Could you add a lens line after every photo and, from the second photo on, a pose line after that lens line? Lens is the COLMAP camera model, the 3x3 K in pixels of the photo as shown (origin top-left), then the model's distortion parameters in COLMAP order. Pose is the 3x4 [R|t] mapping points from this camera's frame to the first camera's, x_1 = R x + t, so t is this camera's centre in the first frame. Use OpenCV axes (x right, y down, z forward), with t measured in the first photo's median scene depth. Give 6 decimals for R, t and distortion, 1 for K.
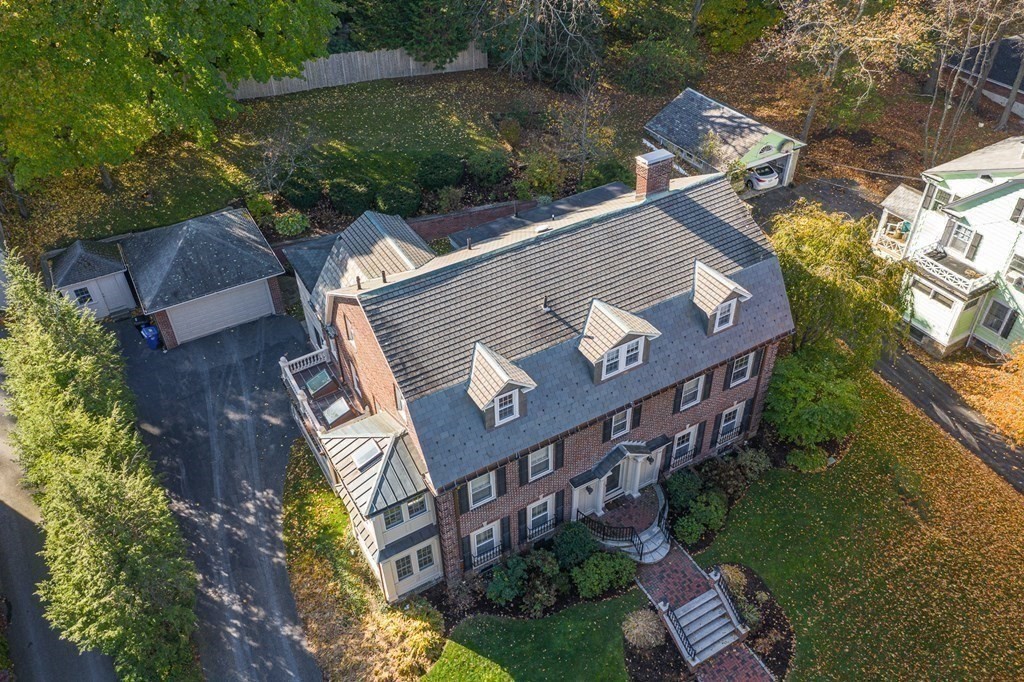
lens RADIAL K [[811.2, 0, 509.2], [0, 811.2, 338.9], [0, 0, 1]] dist [0.016056, 0.013798]
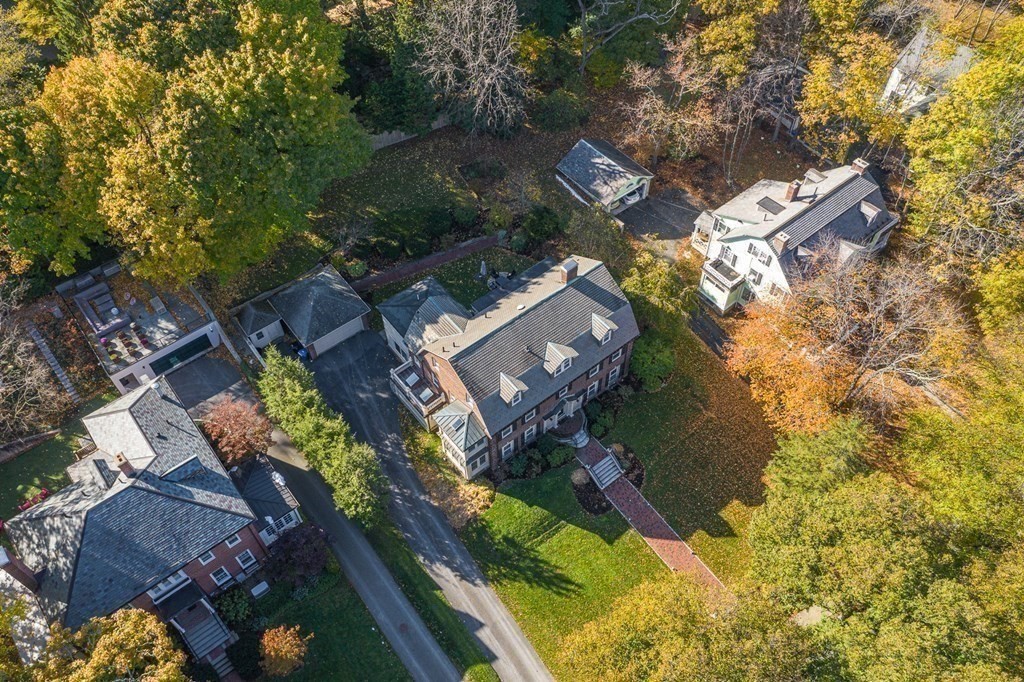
lens RADIAL K [[811.2, 0, 515.0], [0, 811.2, 341.1], [0, 0, 1]] dist [0.016056, 0.013798]
pose [[0.988866, -0.112104, 0.097858, -0.175217], [0.087697, 0.970316, 0.225379, -0.485349], [-0.120219, -0.214288, 0.969344, -0.988767]]
